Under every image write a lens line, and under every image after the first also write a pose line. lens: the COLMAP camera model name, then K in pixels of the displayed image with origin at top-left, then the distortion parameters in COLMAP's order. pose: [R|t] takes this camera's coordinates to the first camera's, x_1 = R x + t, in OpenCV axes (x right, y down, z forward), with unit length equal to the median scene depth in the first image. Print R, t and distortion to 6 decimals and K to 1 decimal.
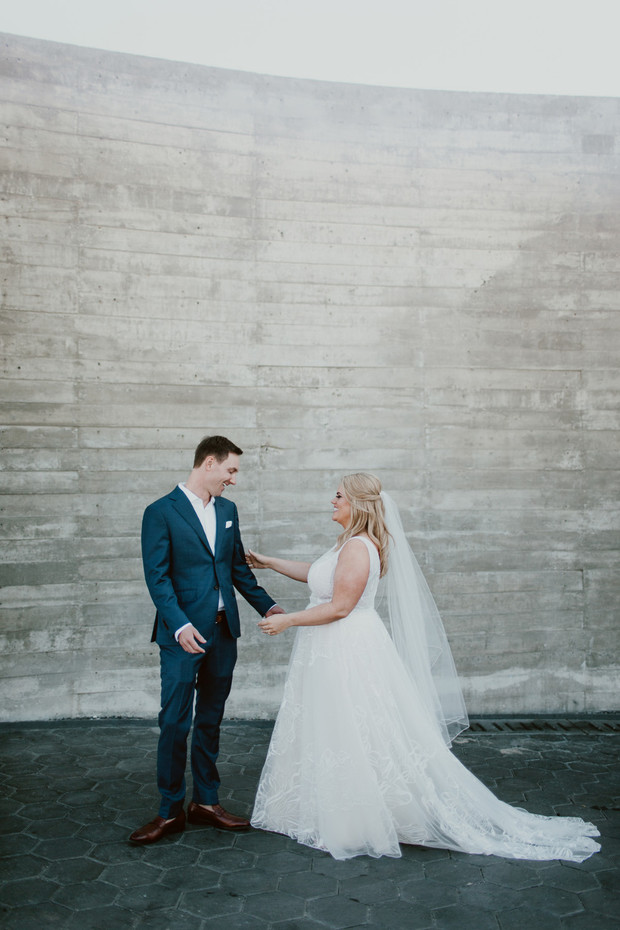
lens RADIAL K [[911.7, 0, 312.5], [0, 911.7, 459.4], [0, 0, 1]] dist [0.003512, 0.000000]
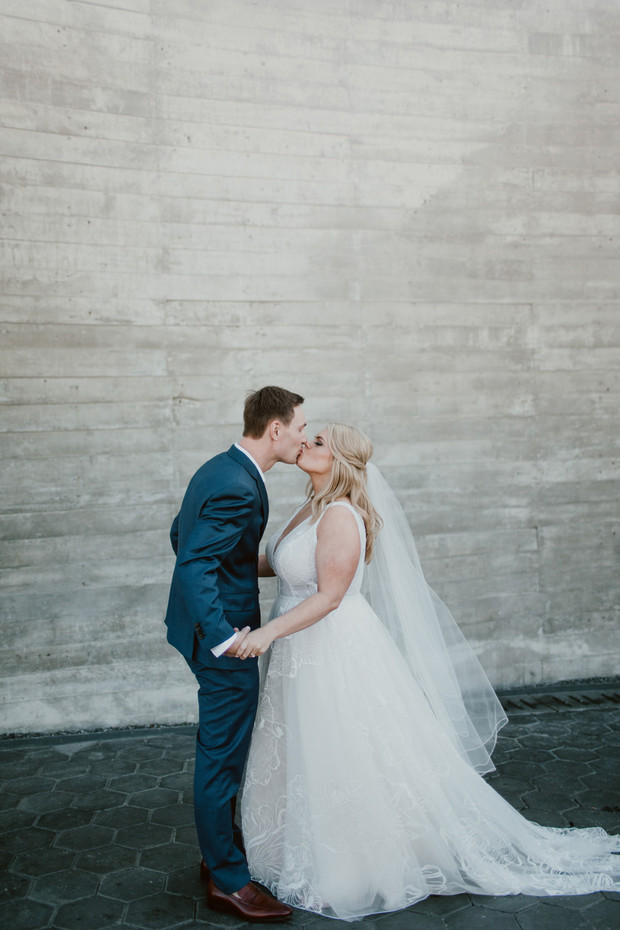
lens RADIAL K [[911.7, 0, 313.6], [0, 911.7, 461.2], [0, 0, 1]] dist [0.003512, 0.000000]
pose [[0.987890, -0.035614, 0.151015, -0.057516], [0.028184, 0.998298, 0.051056, 0.004459], [-0.152576, -0.046181, 0.987212, 0.158750]]
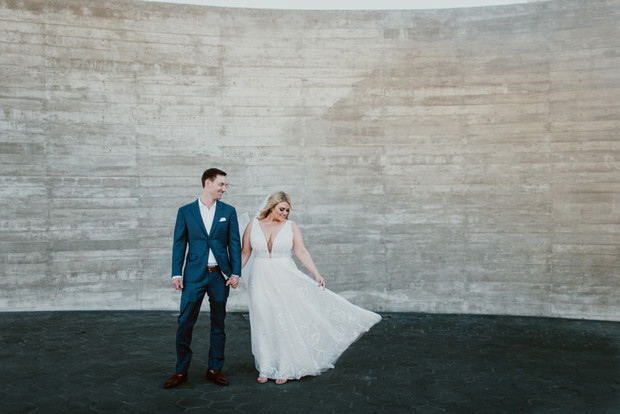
lens RADIAL K [[607.8, 0, 309.1], [0, 607.8, 202.0], [0, 0, 1]] dist [0.003512, 0.000000]
pose [[0.997249, -0.007932, -0.073701, 0.241692], [0.009830, 0.999629, 0.025417, -0.008699], [0.073472, -0.026072, 0.996956, -0.392201]]
